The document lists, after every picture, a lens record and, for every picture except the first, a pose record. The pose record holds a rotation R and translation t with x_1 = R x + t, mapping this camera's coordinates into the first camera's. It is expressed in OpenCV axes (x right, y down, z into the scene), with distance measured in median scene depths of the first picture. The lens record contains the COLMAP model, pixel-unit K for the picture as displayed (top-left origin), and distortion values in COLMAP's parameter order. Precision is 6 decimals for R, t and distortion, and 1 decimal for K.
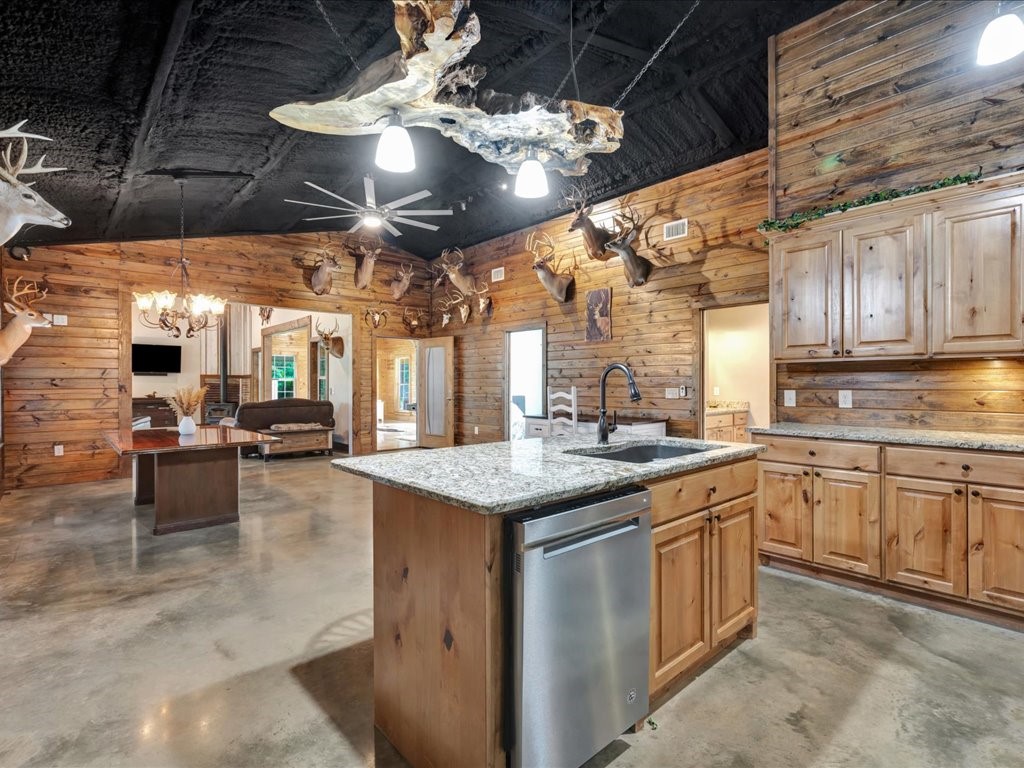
lens RADIAL K [[506.1, 0, 513.8], [0, 506.1, 380.7], [0, 0, 1]] dist [0.003147, 0.000183]
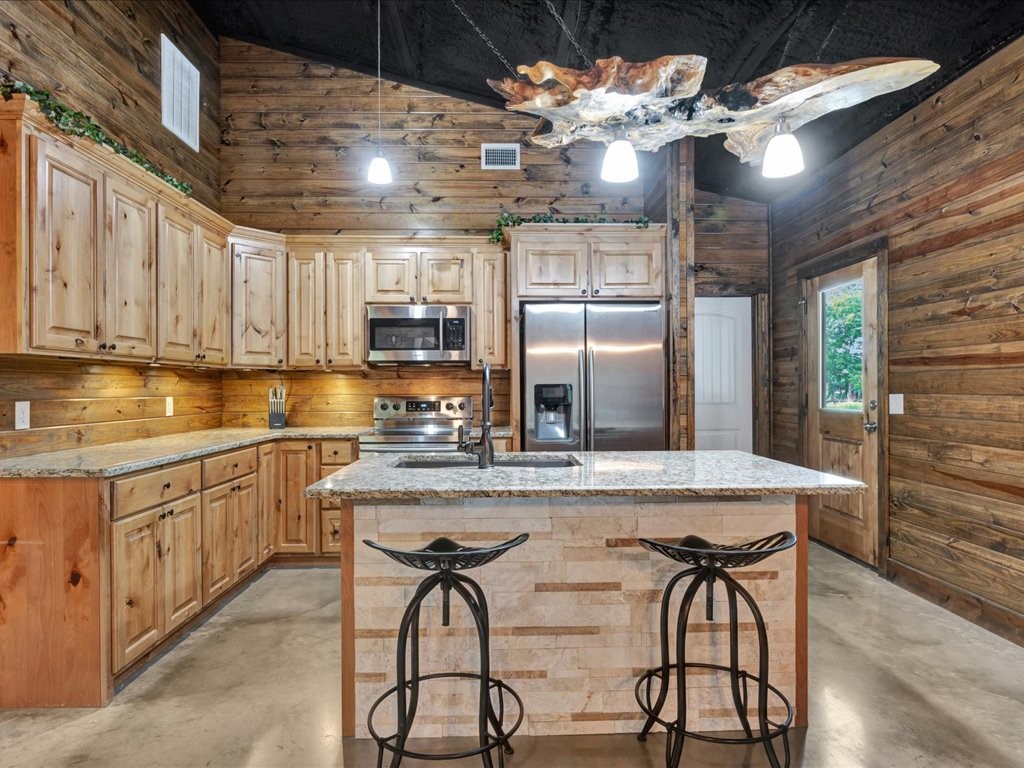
lens RADIAL K [[590.9, 0, 510.7], [0, 590.9, 387.6], [0, 0, 1]] dist [0.001669, 0.000265]
pose [[-0.757759, 0.005468, 0.652512, -0.302178], [0.004959, 0.999984, -0.002620, 0.004183], [-0.652516, 0.001250, -0.757774, 1.156003]]
